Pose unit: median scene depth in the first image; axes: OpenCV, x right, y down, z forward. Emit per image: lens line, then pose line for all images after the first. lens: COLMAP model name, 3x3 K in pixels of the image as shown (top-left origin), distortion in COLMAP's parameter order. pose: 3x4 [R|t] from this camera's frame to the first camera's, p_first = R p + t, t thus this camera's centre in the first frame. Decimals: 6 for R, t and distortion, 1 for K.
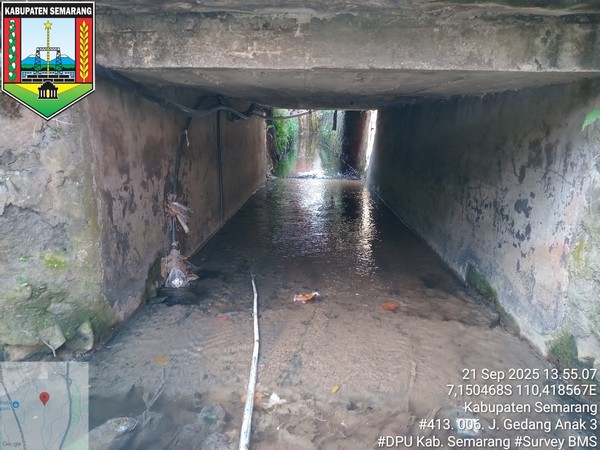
lens RADIAL K [[490.9, 0, 300.0], [0, 490.9, 225.0], [0, 0, 1]] dist [-0.000625, -0.001830]
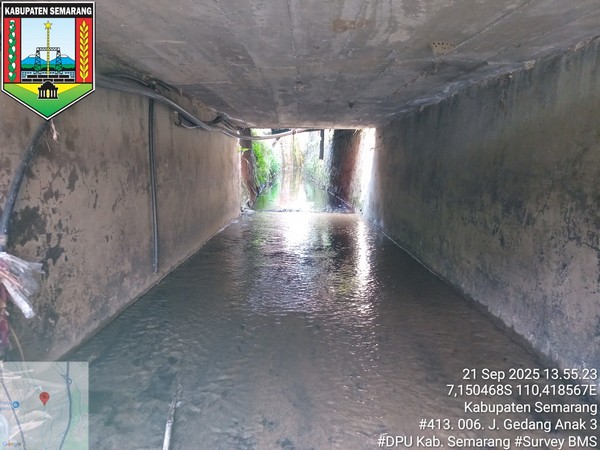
lens RADIAL K [[496.8, 0, 300.0], [0, 496.8, 225.0], [0, 0, 1]] dist [0.000571, 0.000140]
pose [[0.999485, -0.007405, 0.031208, 0.008361], [0.009706, 0.997194, -0.074230, -0.025885], [-0.030570, 0.074495, 0.996753, 0.399207]]
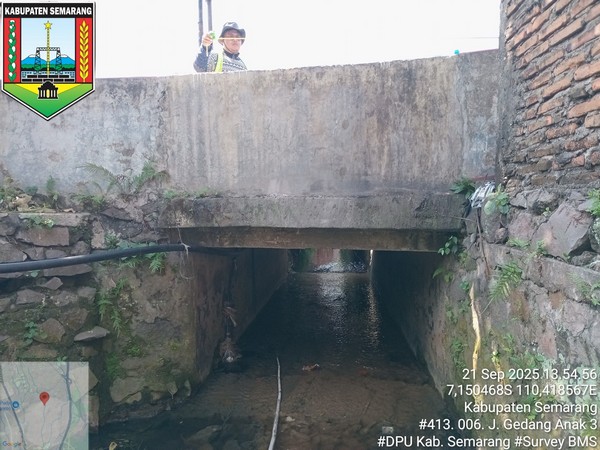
lens RADIAL K [[479.9, 0, 300.0], [0, 479.9, 225.0], [0, 0, 1]] dist [0.088479, -0.001627]
pose [[0.998711, -0.024594, -0.044394, 0.038259], [0.016698, 0.985273, -0.170174, -0.027333], [0.047925, 0.169214, 0.984414, -0.410195]]
